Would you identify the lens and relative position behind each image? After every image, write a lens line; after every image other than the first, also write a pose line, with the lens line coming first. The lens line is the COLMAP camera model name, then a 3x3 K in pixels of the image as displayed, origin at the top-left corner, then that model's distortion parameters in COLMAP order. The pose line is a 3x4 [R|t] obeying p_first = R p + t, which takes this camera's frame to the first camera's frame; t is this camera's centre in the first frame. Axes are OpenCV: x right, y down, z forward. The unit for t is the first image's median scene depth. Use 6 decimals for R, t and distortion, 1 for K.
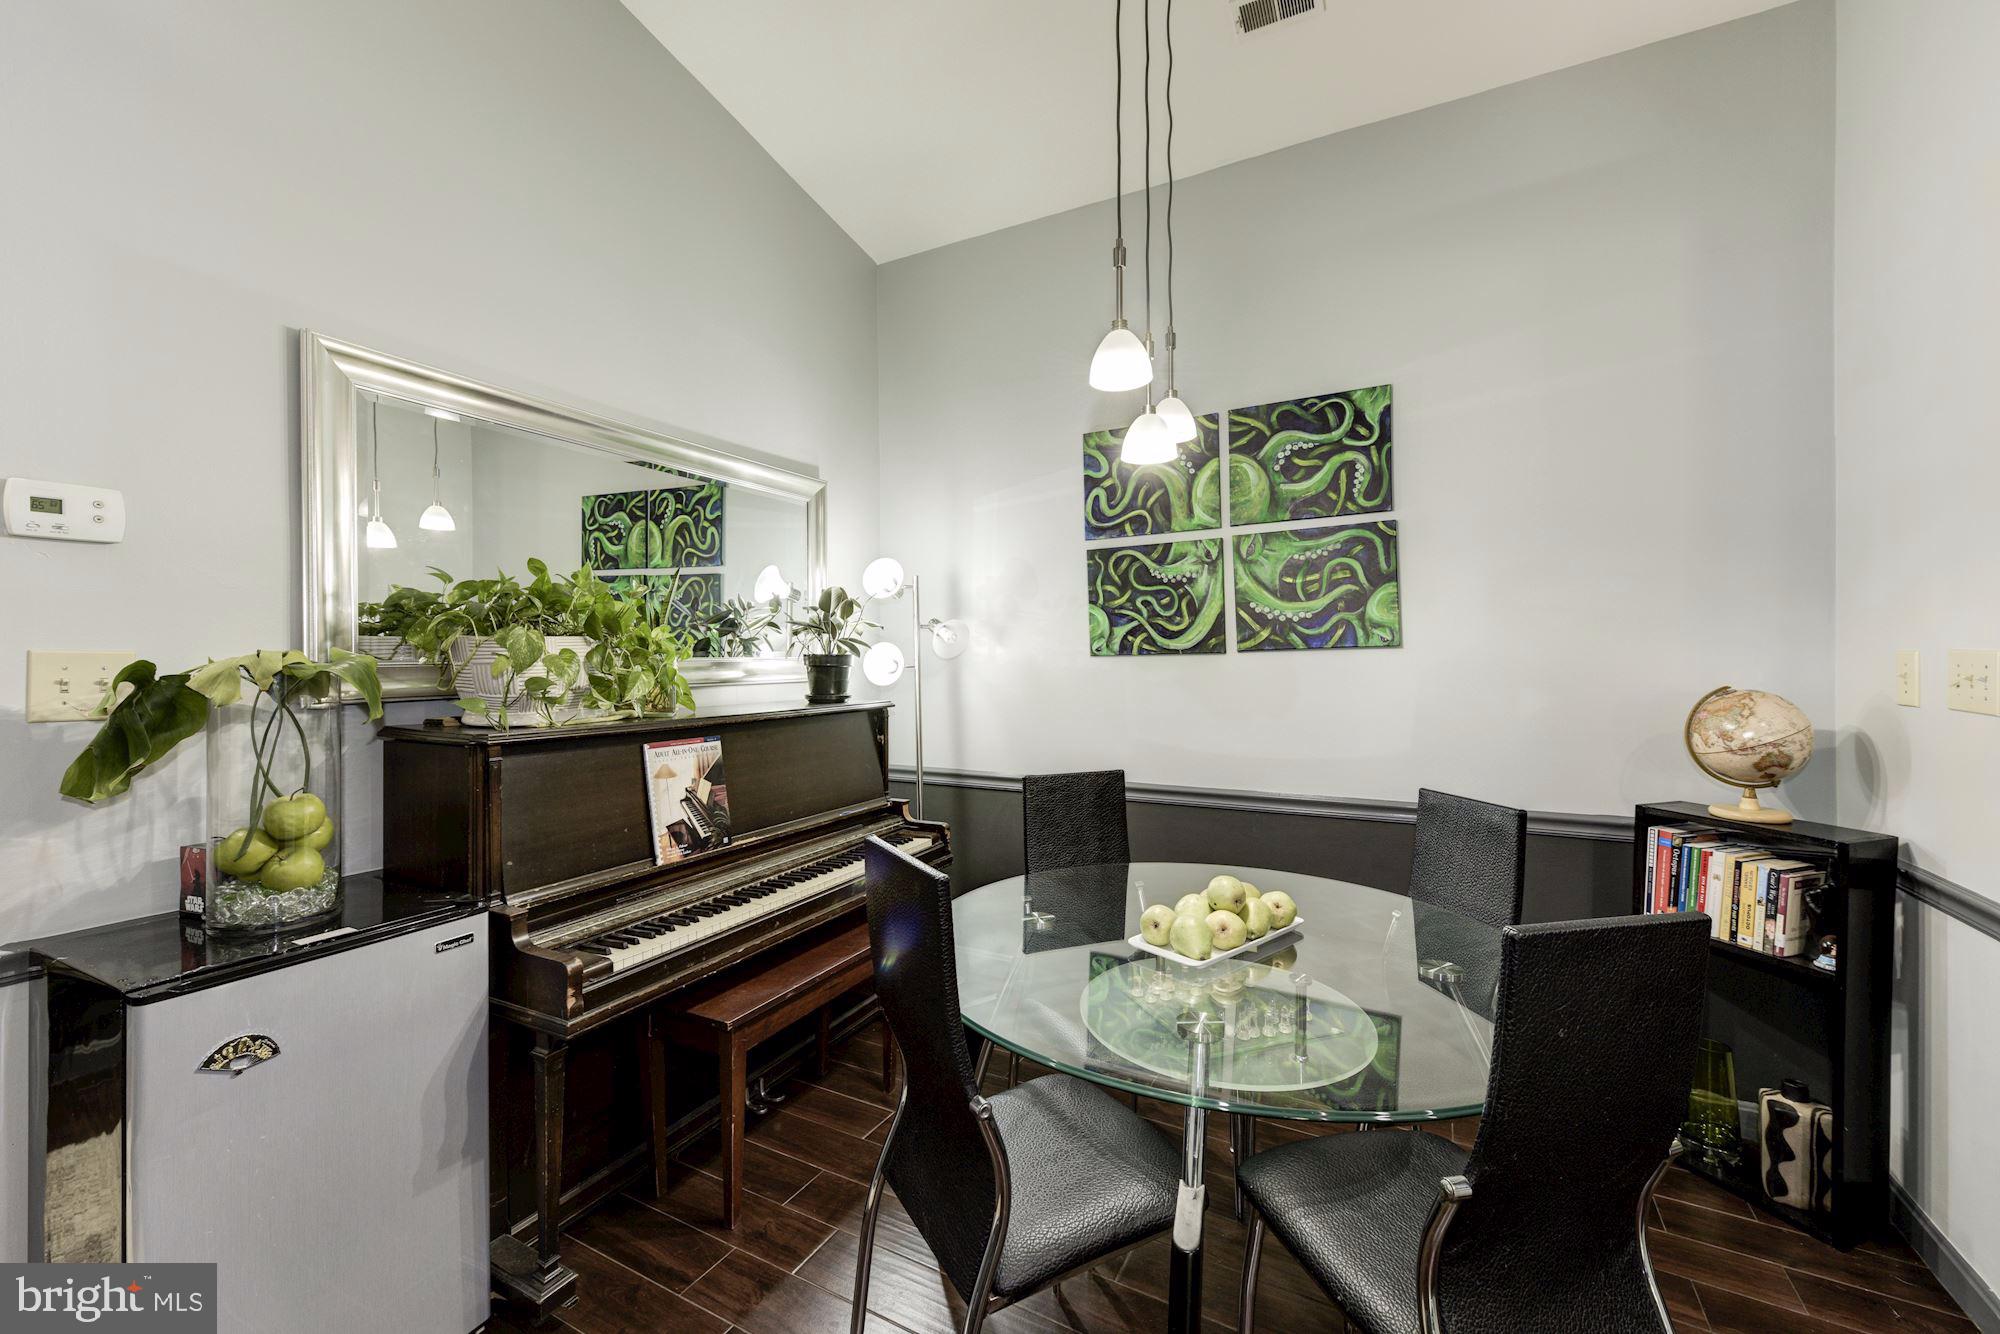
lens RADIAL K [[793.1, 0, 985.1], [0, 793.1, 656.4], [0, 0, 1]] dist [0.006252, -0.000182]
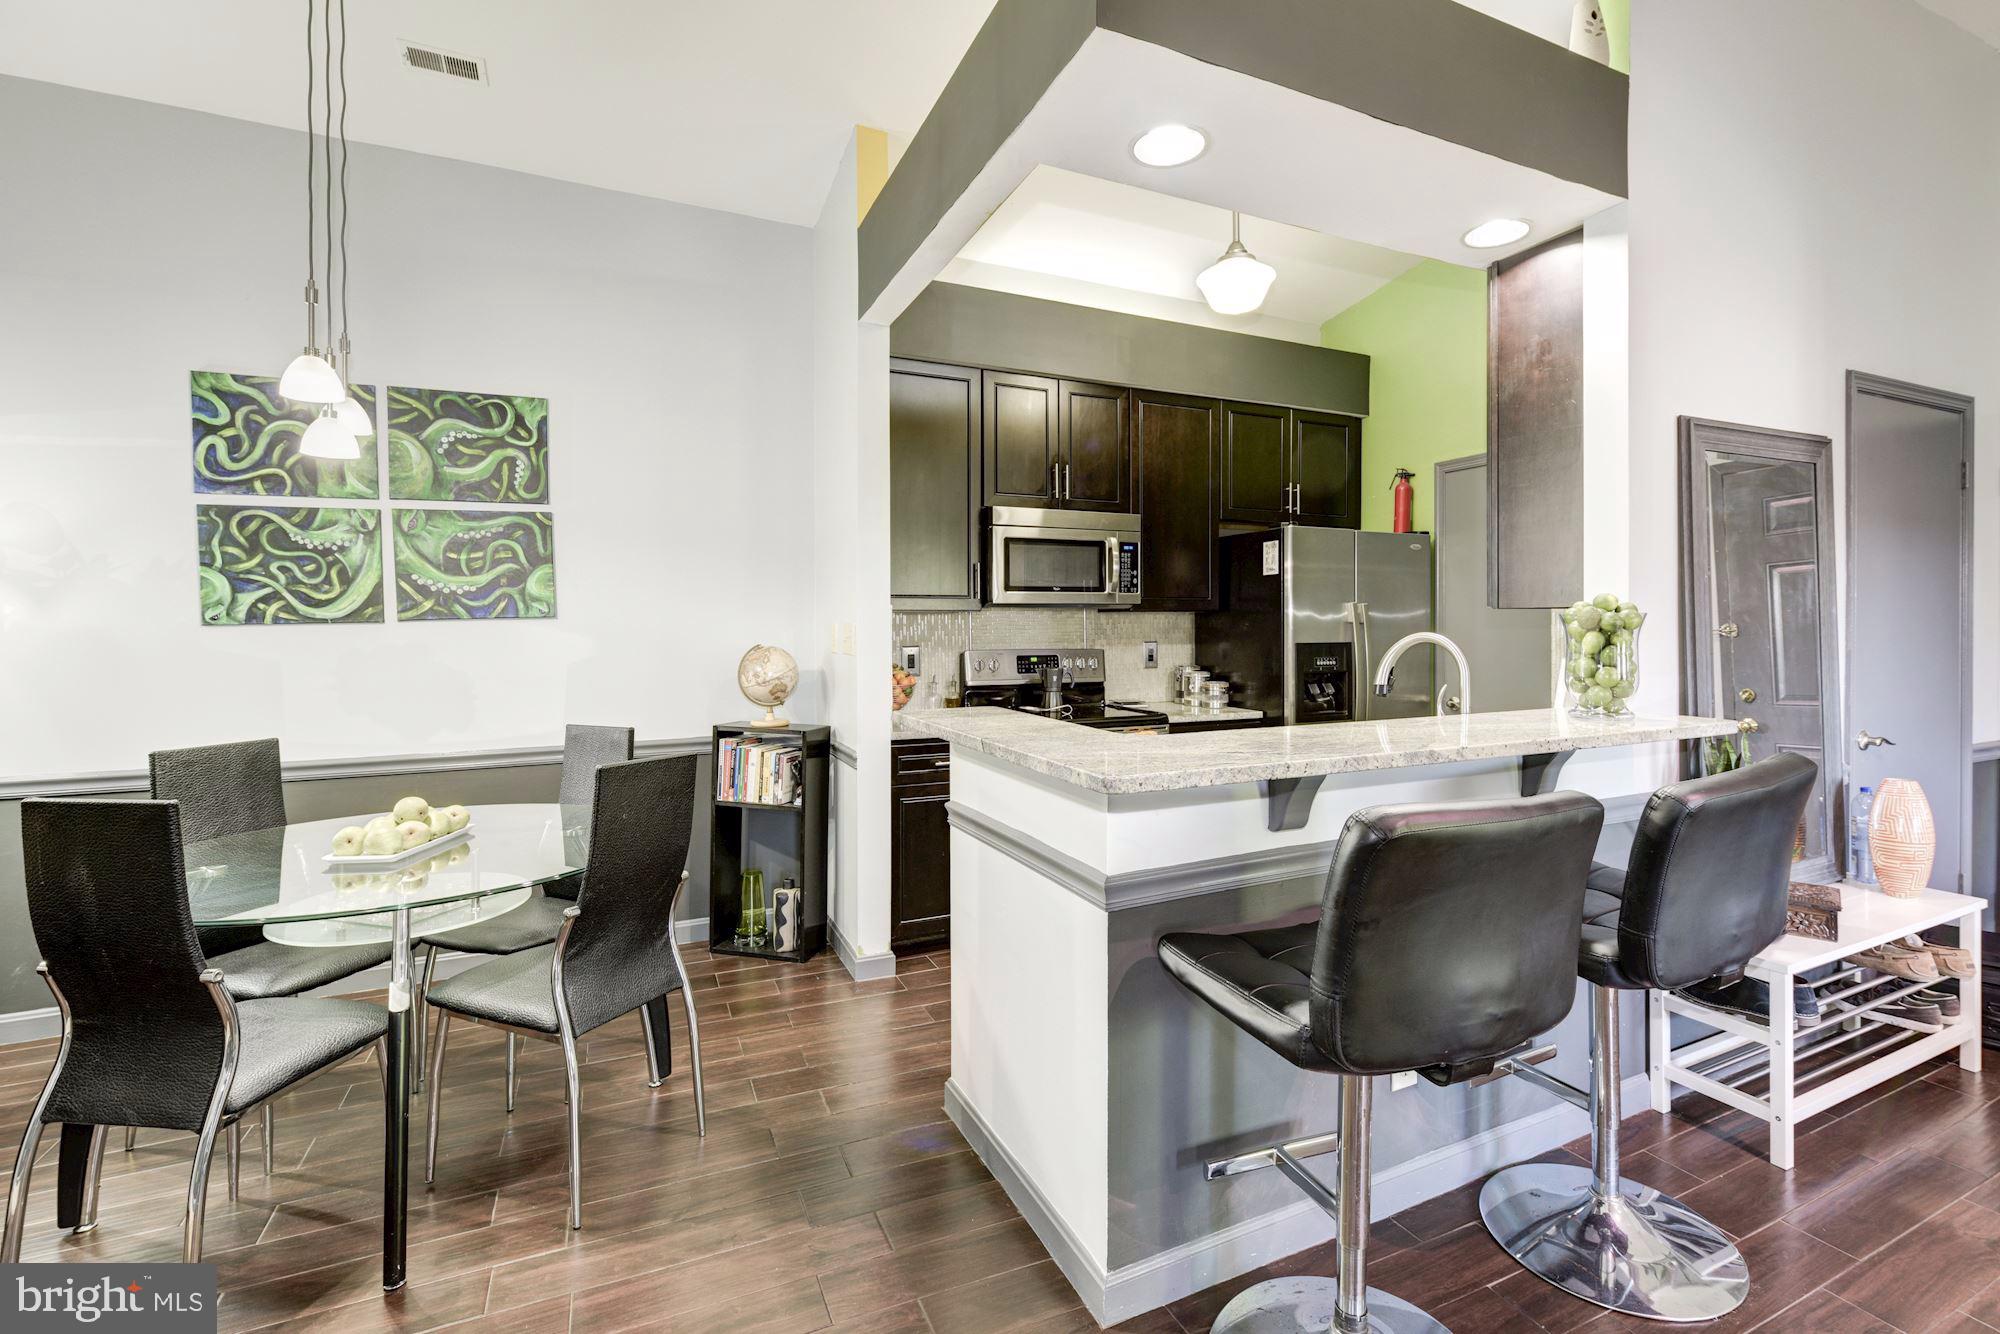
lens RADIAL K [[919.6, 0, 1047.8], [0, 919.6, 627.9], [0, 0, 1]] dist [-0.000516, -0.000310]
pose [[0.574206, -0.001298, 0.818710, -0.186899], [-0.000137, 0.999999, 0.001682, 0.000656], [-0.818711, -0.001078, 0.574205, -0.404519]]
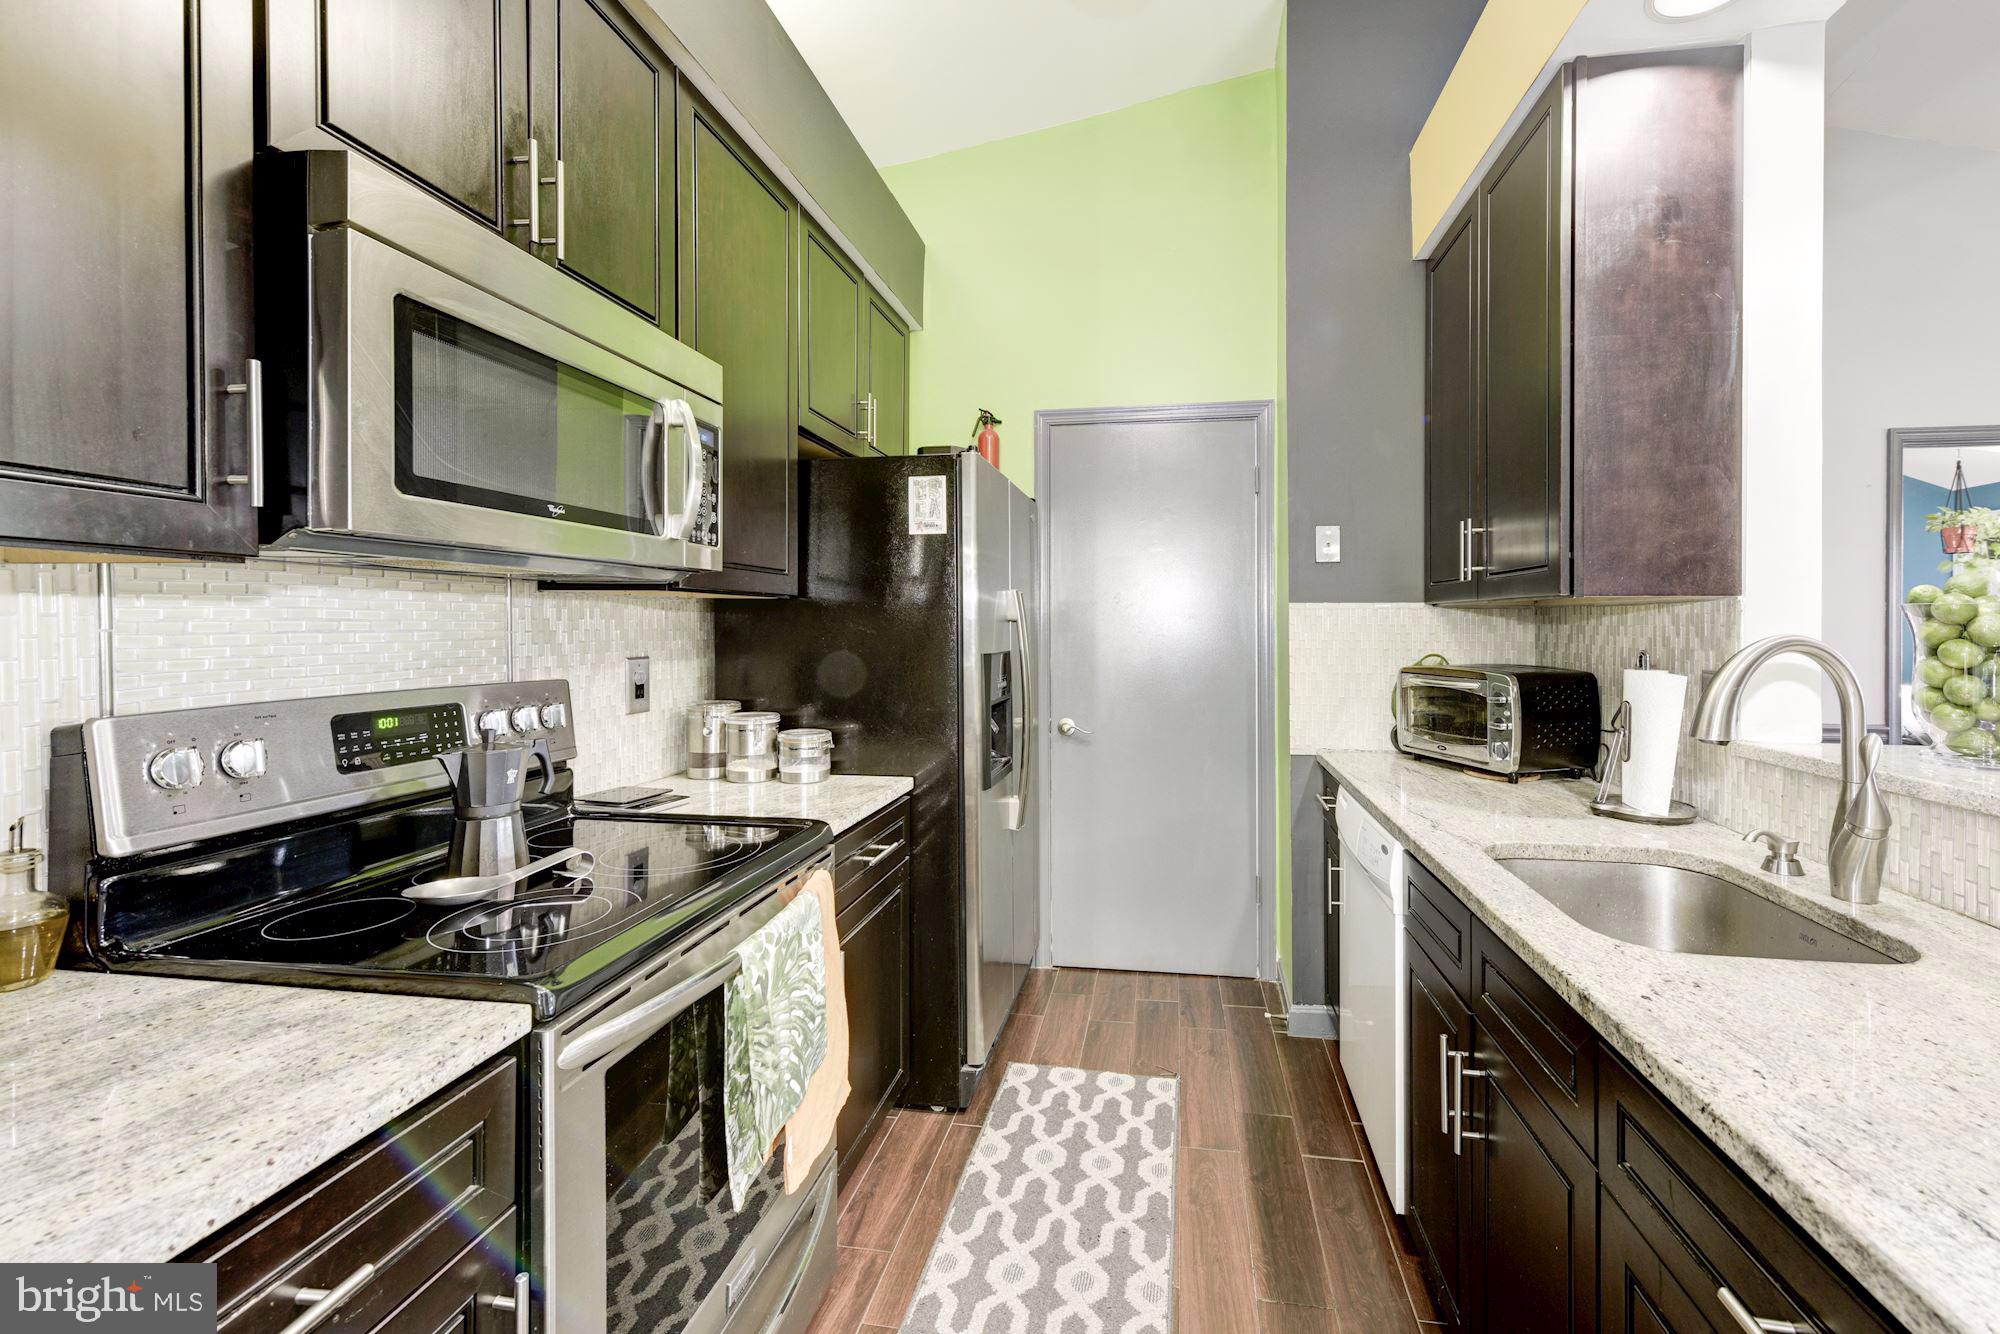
lens RADIAL K [[793.1, 0, 1043.8], [0, 793.1, 632.3], [0, 0, 1]] dist [0.006252, -0.000182]
pose [[-0.327807, -0.010062, 0.944691, 0.590782], [-0.004171, 0.999949, 0.009204, -0.000694], [-0.944736, -0.000924, -0.327832, 0.369487]]
